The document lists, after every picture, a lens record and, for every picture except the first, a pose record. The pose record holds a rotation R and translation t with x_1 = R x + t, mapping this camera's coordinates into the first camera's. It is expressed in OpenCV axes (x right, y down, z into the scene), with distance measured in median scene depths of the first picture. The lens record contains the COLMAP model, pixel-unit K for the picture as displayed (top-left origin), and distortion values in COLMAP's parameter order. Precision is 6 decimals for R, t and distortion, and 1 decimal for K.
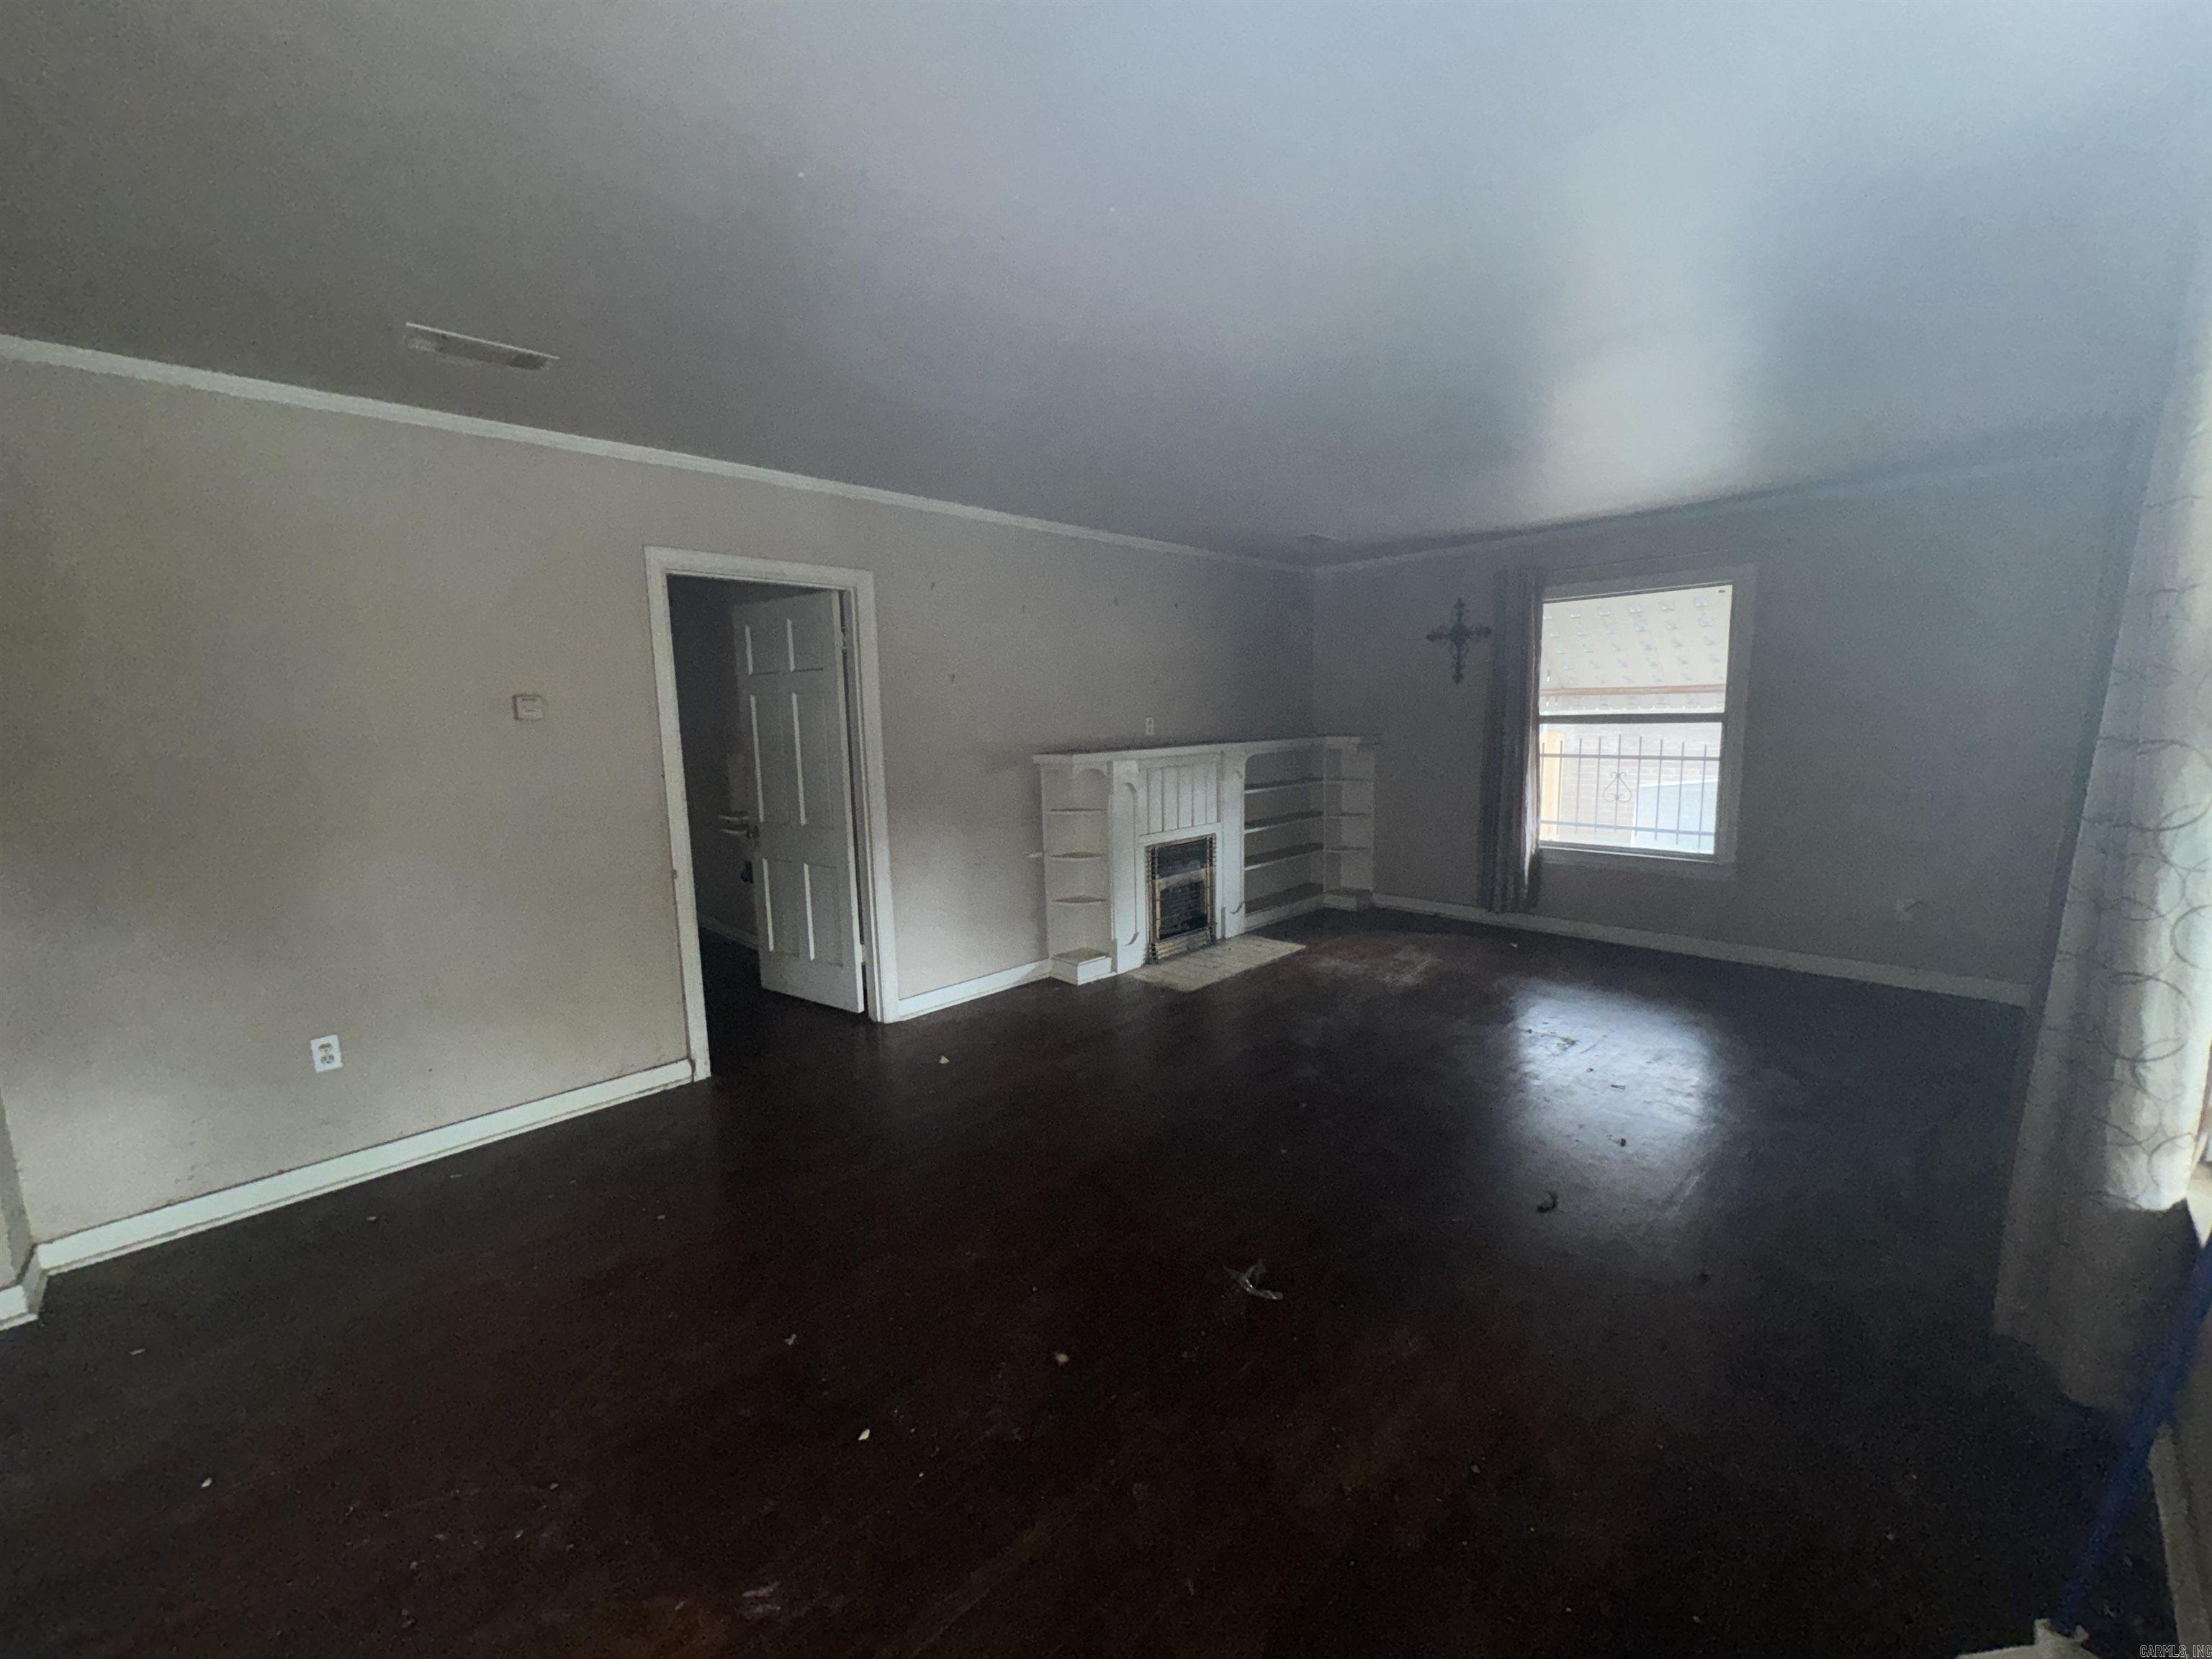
lens RADIAL K [[885.9, 0, 1105.9], [0, 885.9, 831.6], [0, 0, 1]] dist [0.001446, 0.000258]
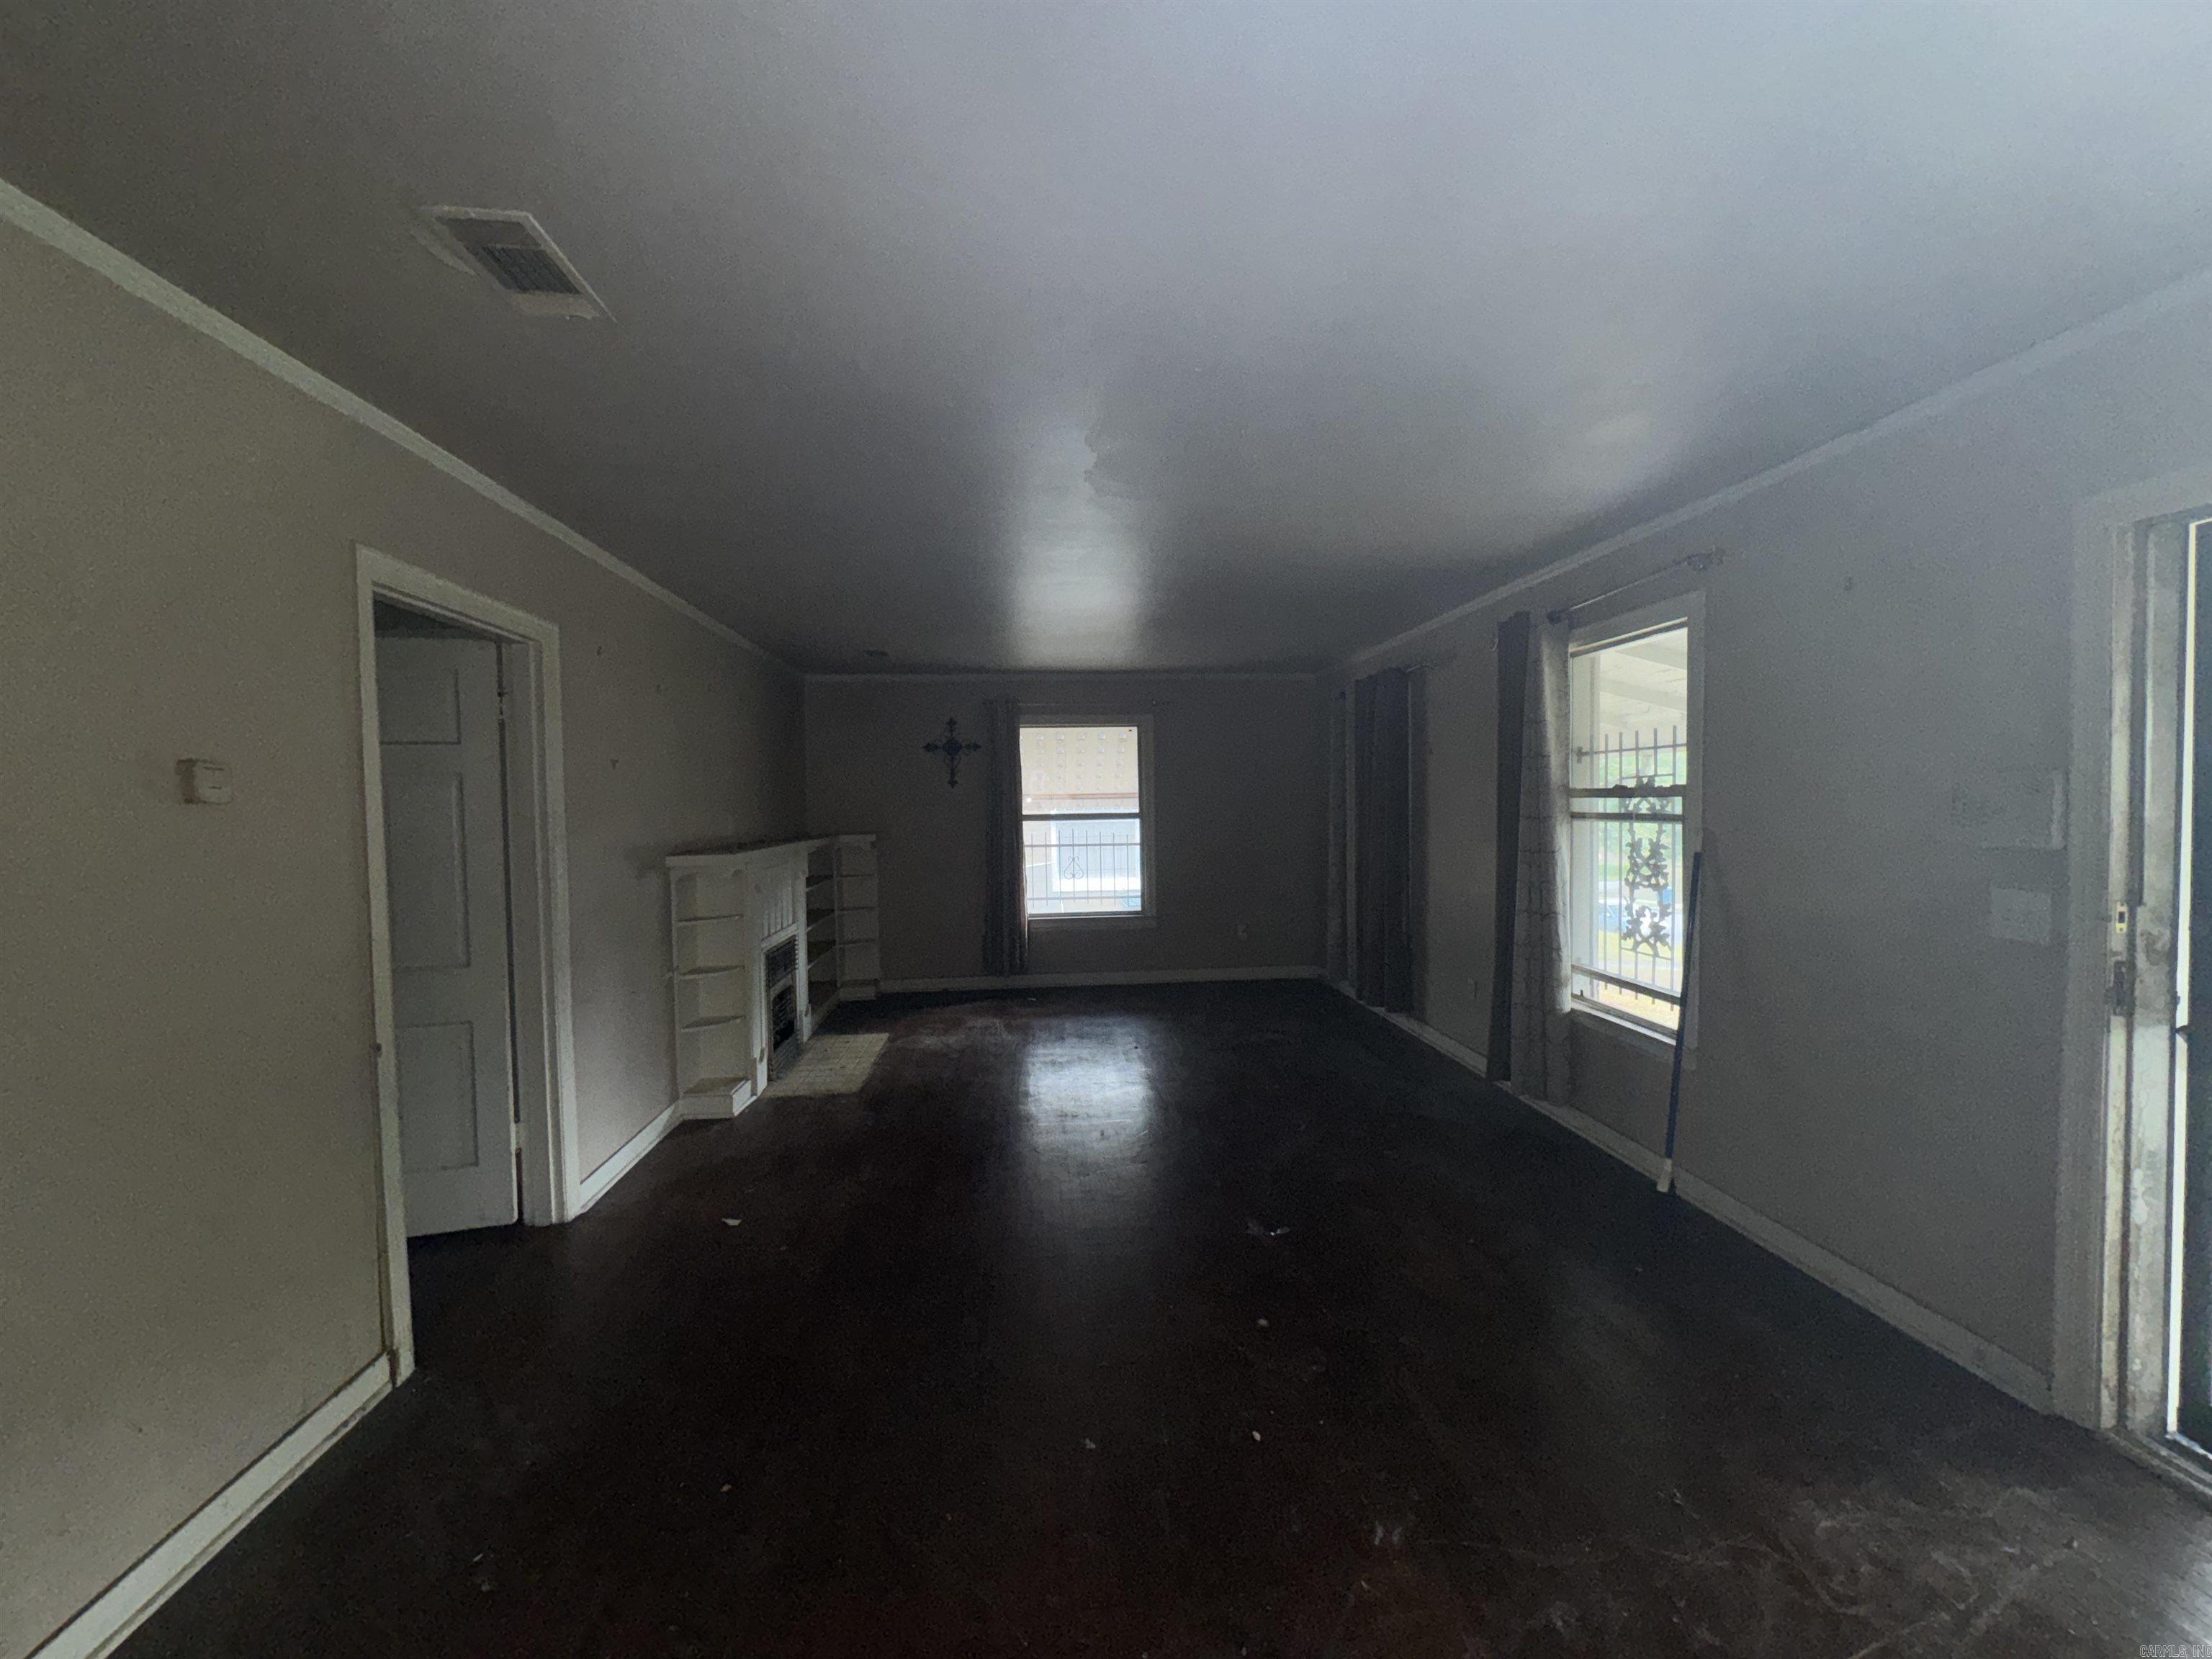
lens RADIAL K [[885.9, 0, 1113.6], [0, 885.9, 828.0], [0, 0, 1]] dist [0.001446, 0.000258]
pose [[0.627934, -0.008842, 0.778216, -0.446534], [0.105991, 0.991591, -0.074257, -0.004796], [-0.771015, 0.129112, 0.623591, 0.124319]]
